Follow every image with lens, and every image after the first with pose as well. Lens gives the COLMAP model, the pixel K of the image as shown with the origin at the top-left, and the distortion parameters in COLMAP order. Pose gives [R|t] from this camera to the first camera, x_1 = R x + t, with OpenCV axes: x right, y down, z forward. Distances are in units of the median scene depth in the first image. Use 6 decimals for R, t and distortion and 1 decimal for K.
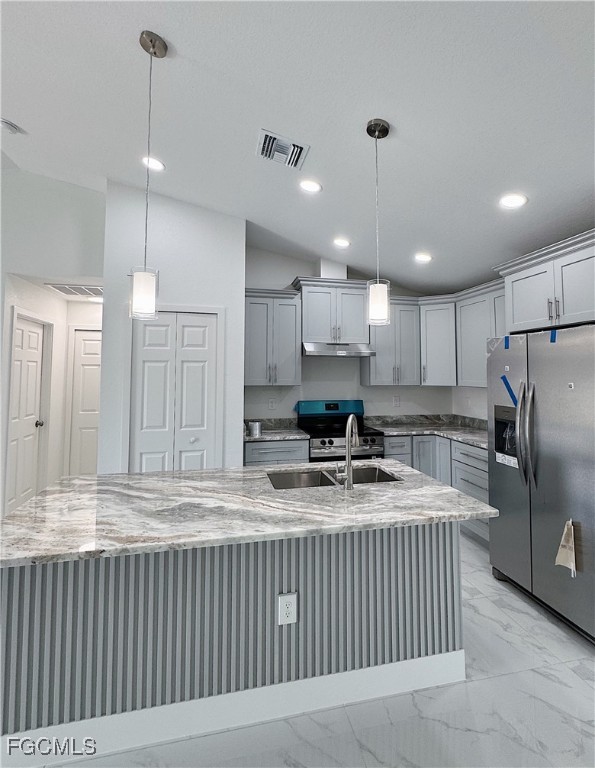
lens RADIAL K [[393.7, 0, 327.5], [0, 393.7, 342.8], [0, 0, 1]] dist [-0.001110, -0.000077]
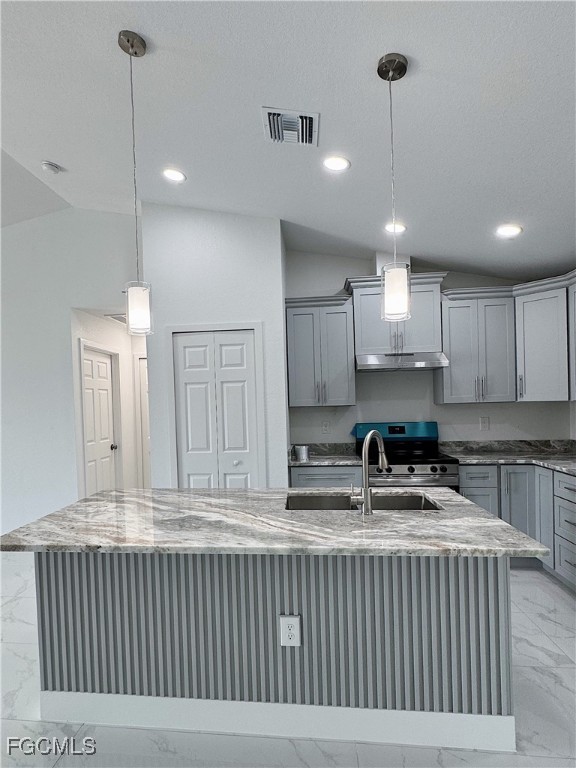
lens RADIAL K [[449.3, 0, 270.3], [0, 449.3, 405.7], [0, 0, 1]] dist [-0.001703, -0.000539]
pose [[0.933782, -0.026800, -0.356839, 0.139372], [0.057414, 0.995493, 0.075475, 0.030306], [0.353208, -0.090965, 0.931112, 0.016892]]
